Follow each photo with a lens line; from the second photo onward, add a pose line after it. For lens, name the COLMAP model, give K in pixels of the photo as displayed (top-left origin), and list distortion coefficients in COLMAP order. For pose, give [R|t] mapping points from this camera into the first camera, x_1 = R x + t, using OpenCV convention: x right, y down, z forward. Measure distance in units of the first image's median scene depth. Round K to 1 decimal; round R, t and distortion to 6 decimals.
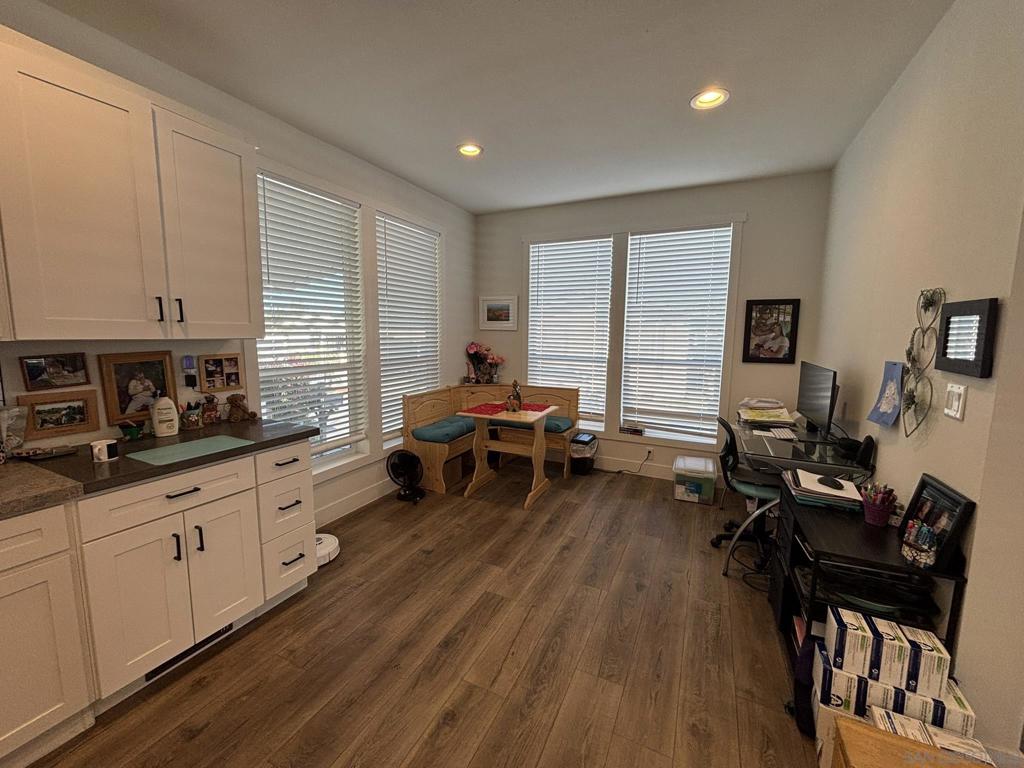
lens RADIAL K [[410.9, 0, 510.7], [0, 410.9, 382.0], [0, 0, 1]] dist [0.001692, -0.000779]
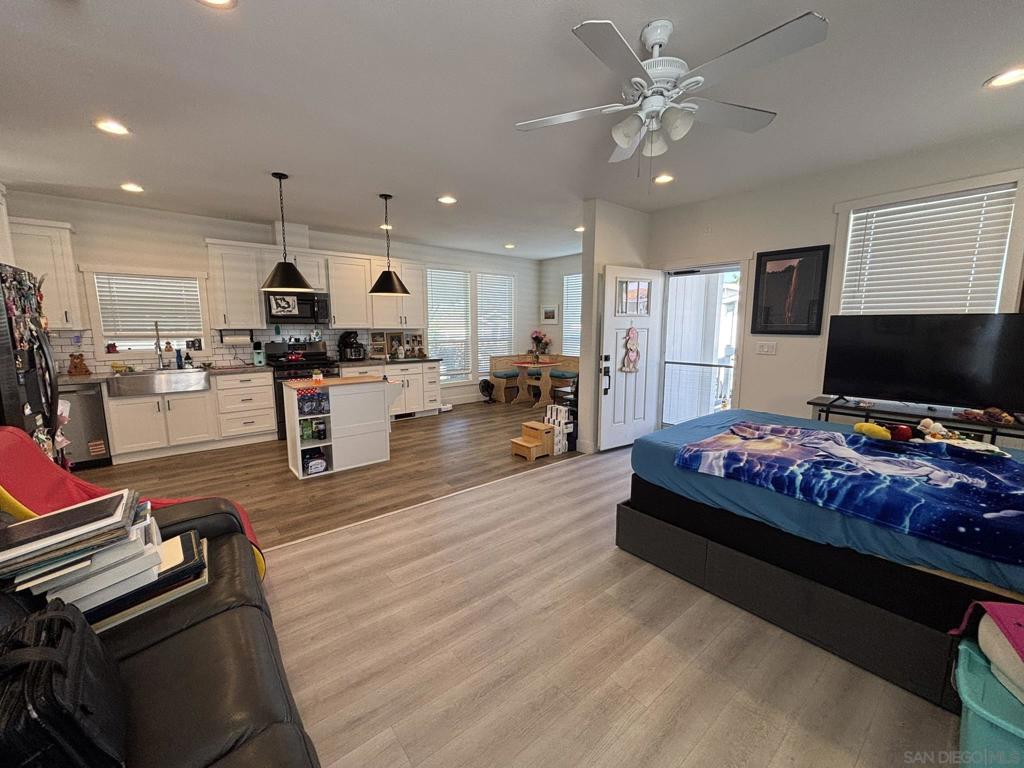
lens RADIAL K [[410.9, 0, 510.9], [0, 410.9, 384.0], [0, 0, 1]] dist [0.001692, -0.000779]
pose [[0.907652, 0.049580, -0.416785, 1.145902], [-0.040931, 0.998721, 0.029667, 0.174923], [0.417723, -0.009868, 0.908521, -1.384648]]
